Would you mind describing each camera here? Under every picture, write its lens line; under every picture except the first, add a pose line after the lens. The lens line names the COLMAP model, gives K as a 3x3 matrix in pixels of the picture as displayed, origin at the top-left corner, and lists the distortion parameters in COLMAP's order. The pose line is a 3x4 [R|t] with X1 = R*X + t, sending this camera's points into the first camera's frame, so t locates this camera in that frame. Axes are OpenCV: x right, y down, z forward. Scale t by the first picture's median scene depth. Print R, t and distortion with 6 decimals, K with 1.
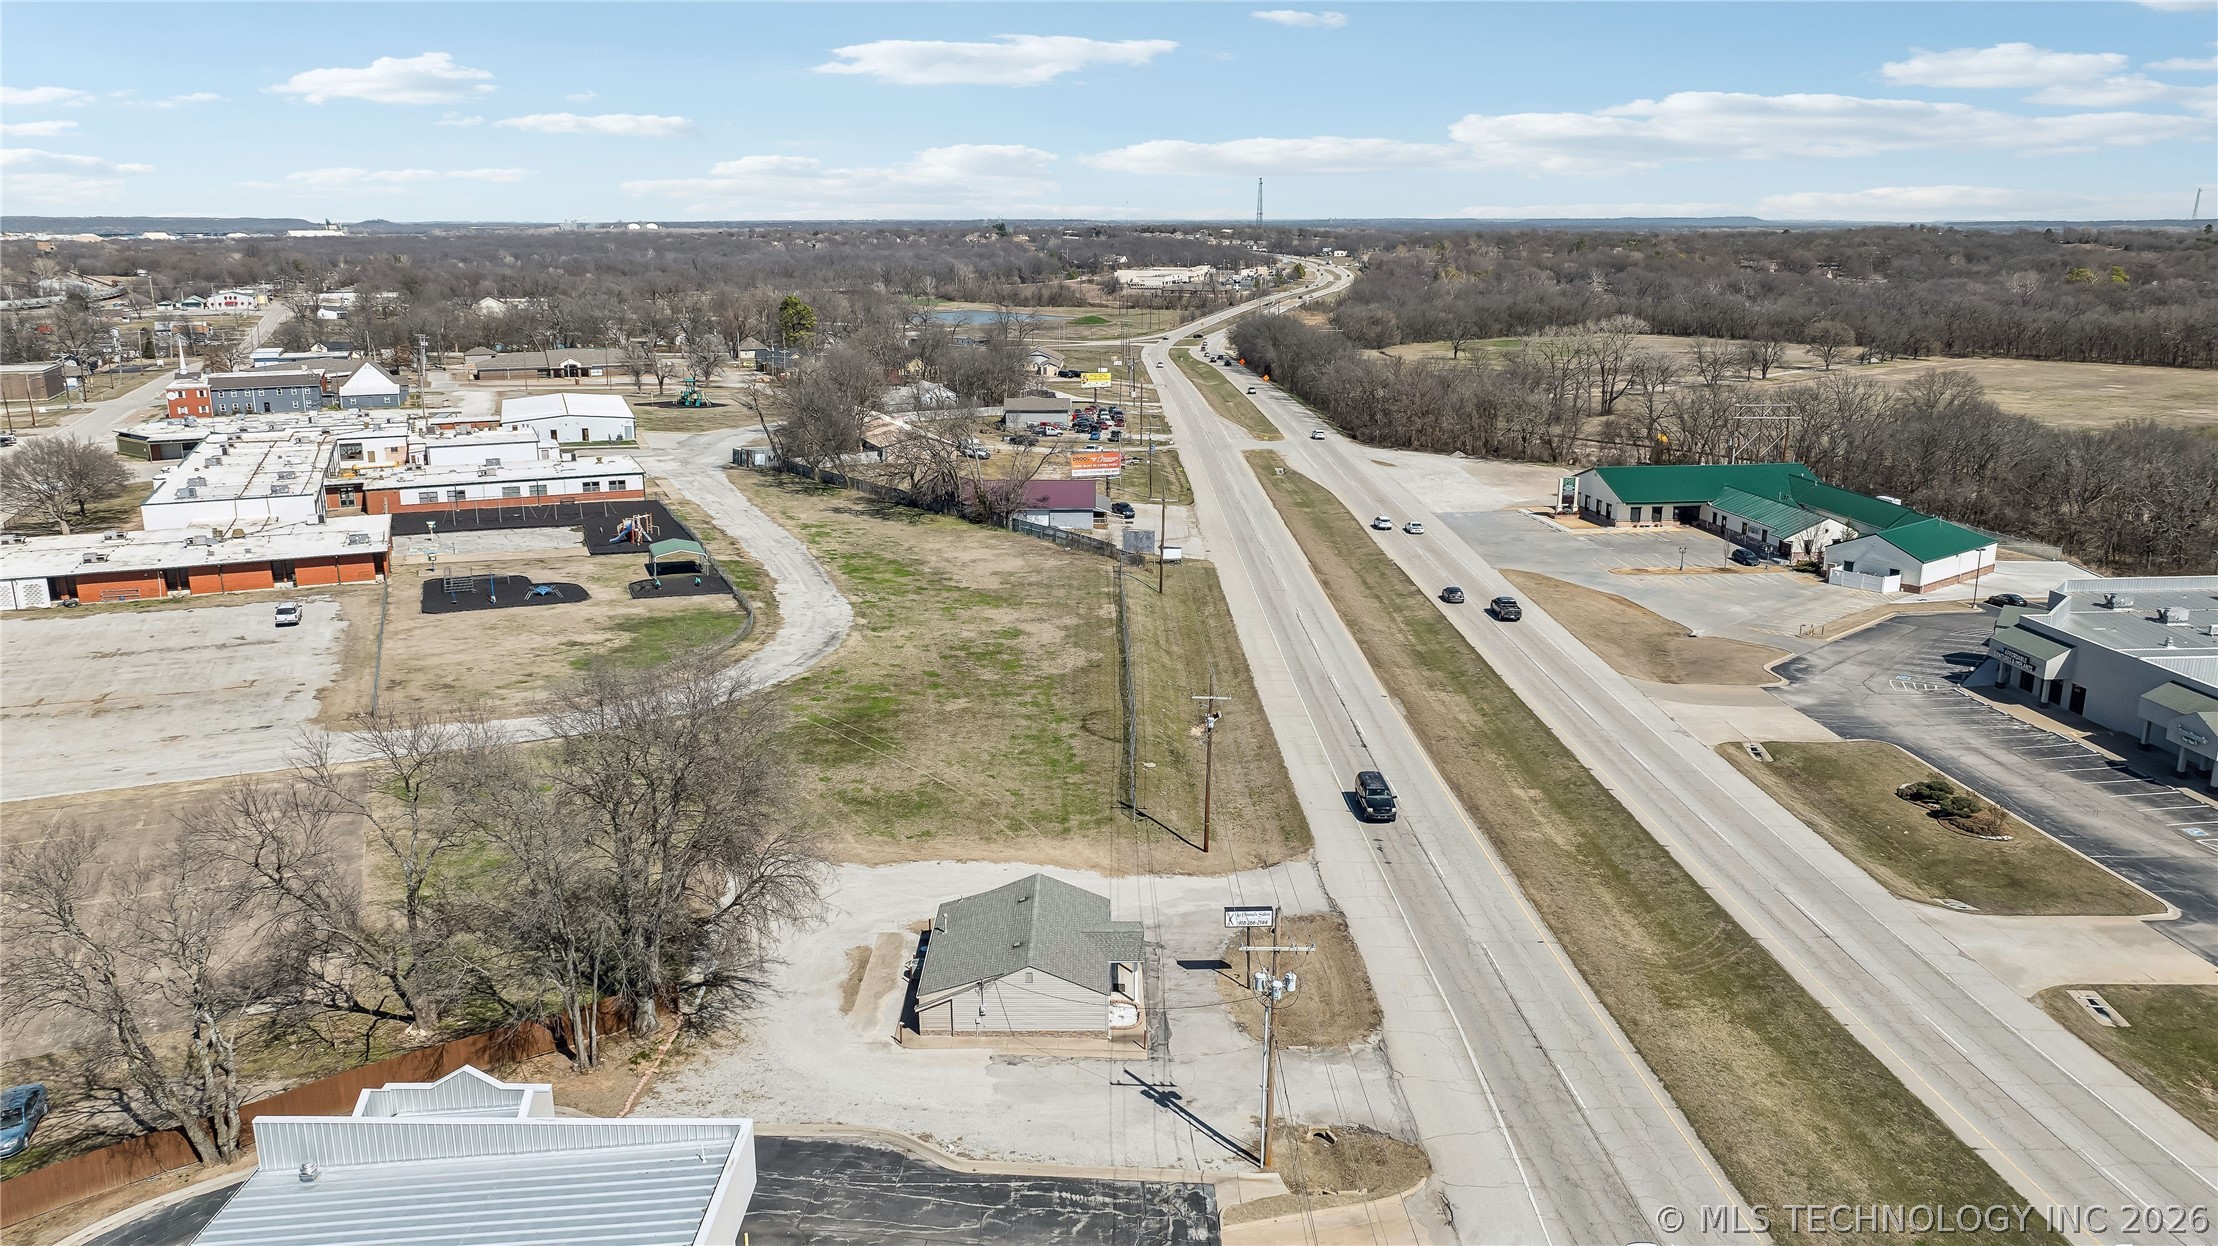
lens RADIAL K [[1581.6, 0, 1109.0], [0, 1581.6, 623.0], [0, 0, 1]] dist [-0.023730, 0.002018]
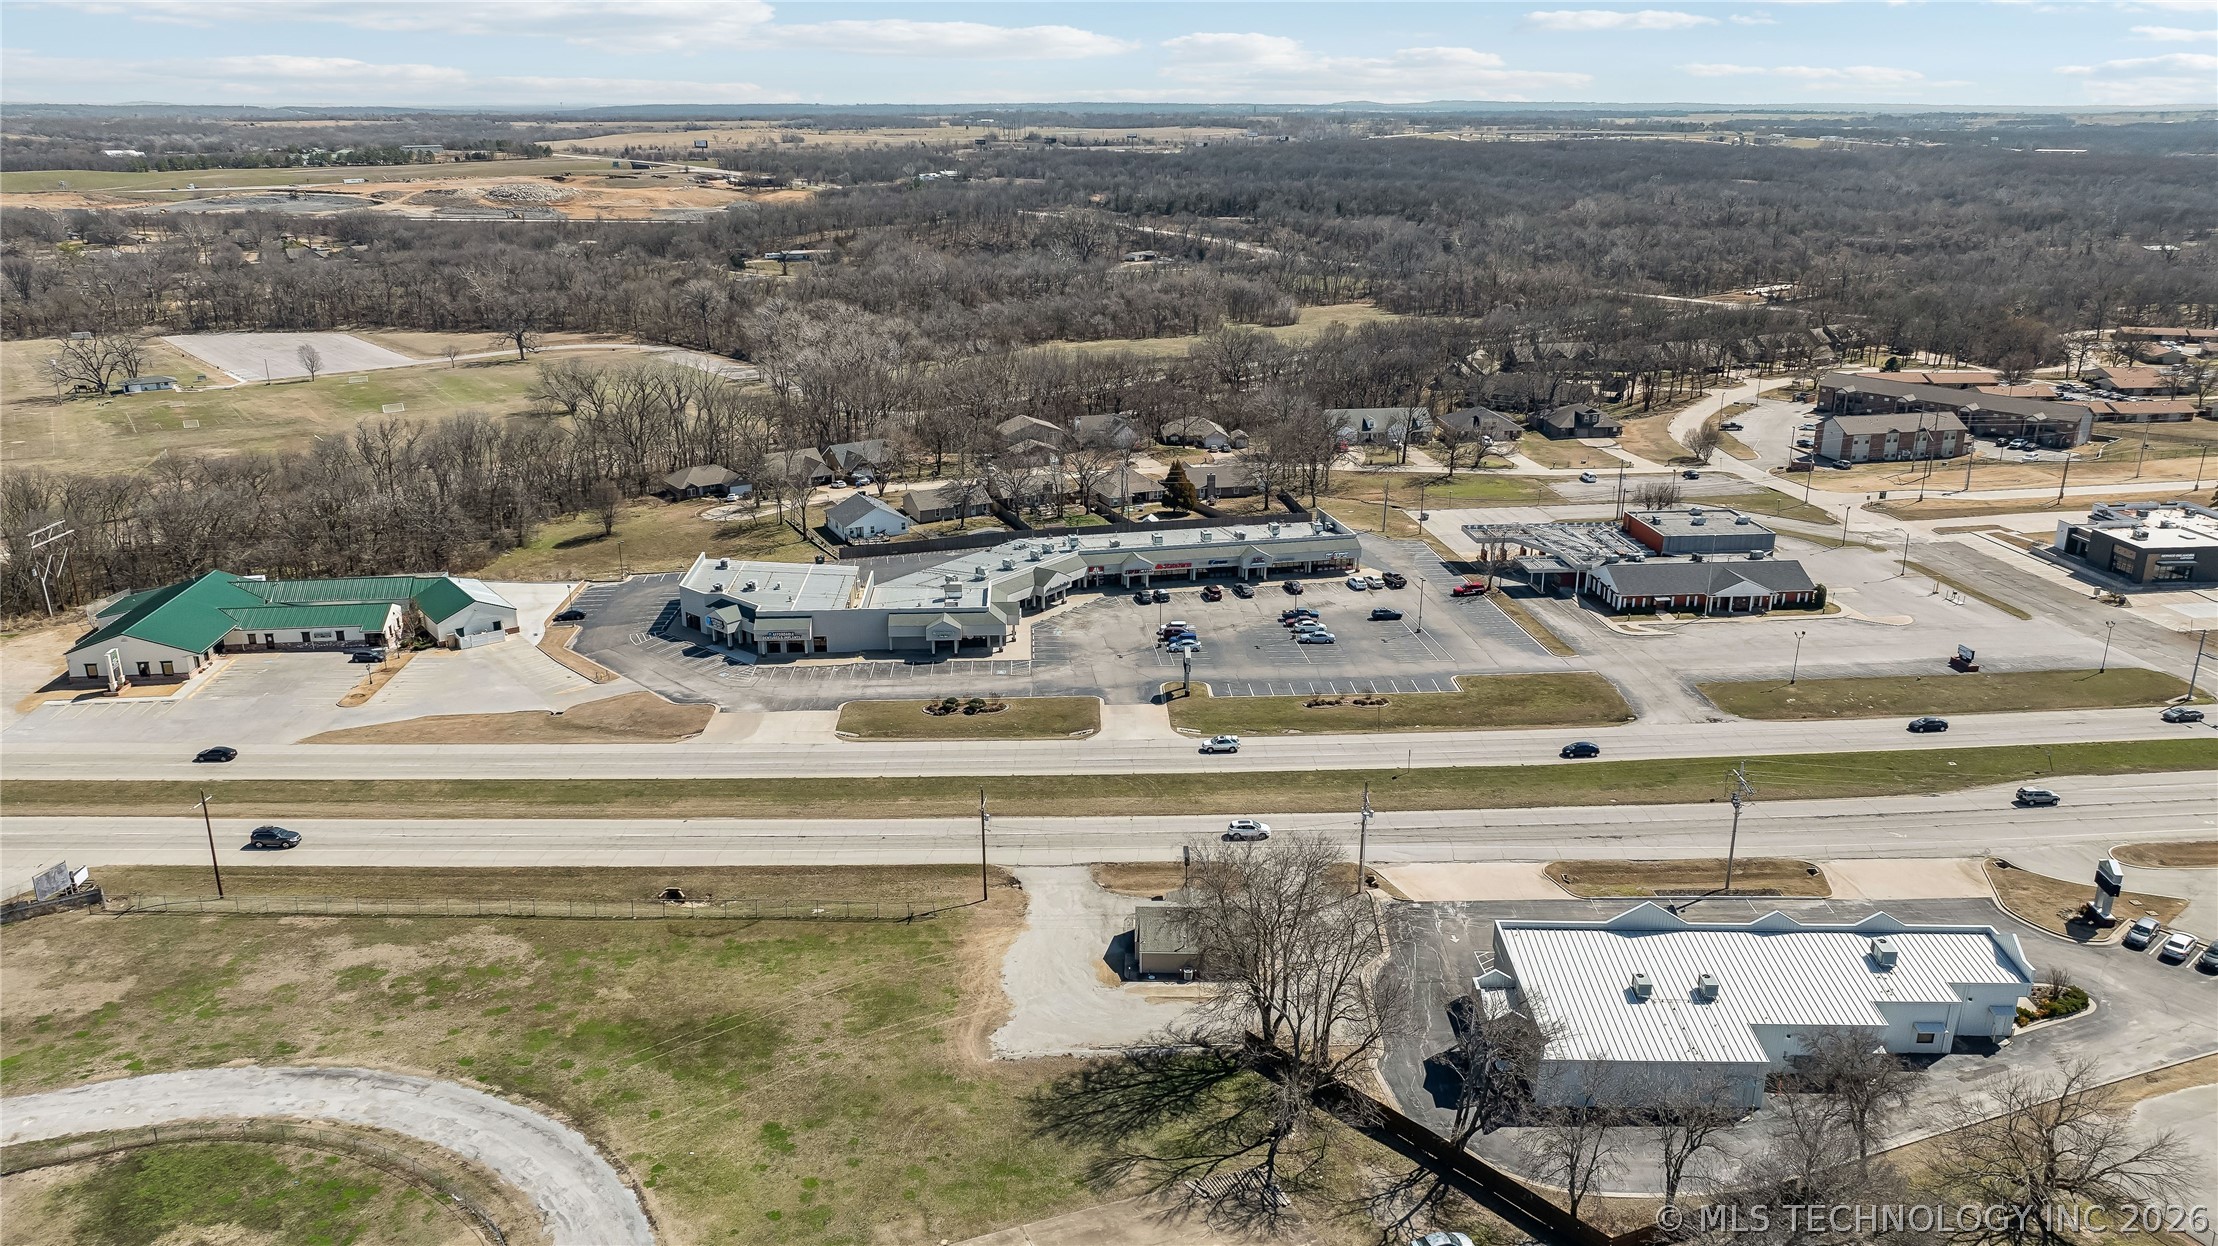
lens RADIAL K [[1581.6, 0, 1109.0], [0, 1581.6, 623.0], [0, 0, 1]] dist [-0.023730, 0.002018]
pose [[0.029251, -0.312490, 0.949470, -0.887189], [0.247552, 0.922551, 0.296004, -0.358582], [-0.968433, 0.226385, 0.104343, 0.451725]]
